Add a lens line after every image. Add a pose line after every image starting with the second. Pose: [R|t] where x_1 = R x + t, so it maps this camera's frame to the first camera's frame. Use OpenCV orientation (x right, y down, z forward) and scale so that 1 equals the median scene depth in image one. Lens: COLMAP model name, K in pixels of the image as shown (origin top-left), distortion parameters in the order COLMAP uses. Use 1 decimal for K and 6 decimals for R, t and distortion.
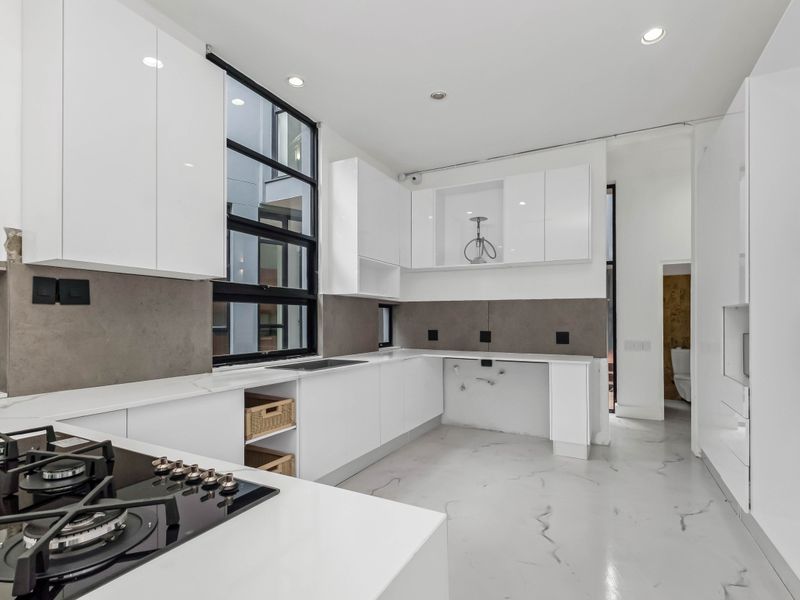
lens RADIAL K [[402.1, 0, 403.6], [0, 402.1, 315.9], [0, 0, 1]] dist [0.002180, 0.000131]
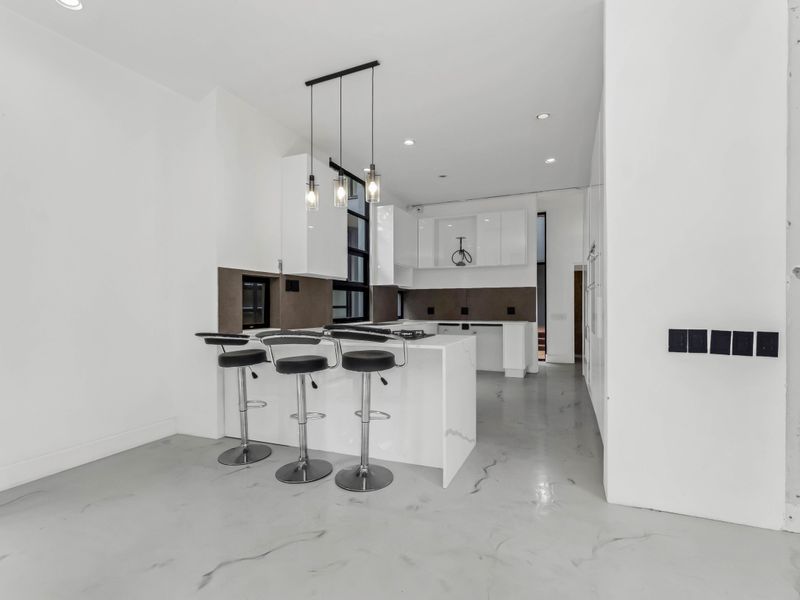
lens RADIAL K [[389.2, 0, 397.9], [0, 389.2, 320.7], [0, 0, 1]] dist [-0.000445, -0.000011]
pose [[0.997303, -0.011899, 0.072422, -0.196837], [0.008593, 0.998914, 0.045797, 0.019262], [-0.072888, -0.045051, 0.996322, -0.597467]]
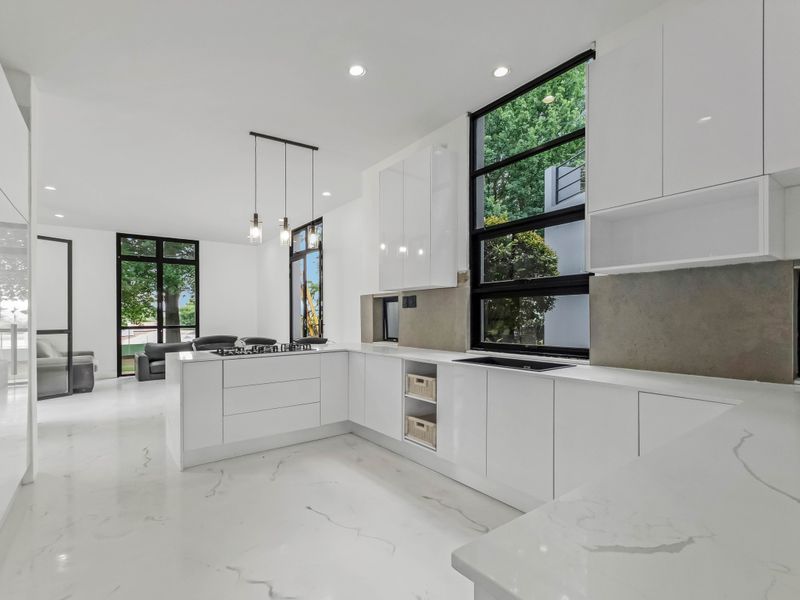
lens RADIAL K [[402.1, 0, 403.6], [0, 402.1, 315.9], [0, 0, 1]] dist [0.002180, 0.000131]
pose [[-0.427696, -0.004407, -0.903912, 0.544456], [0.010722, 0.999893, -0.009948, 0.017441], [0.903859, -0.013946, -0.427603, 0.911333]]
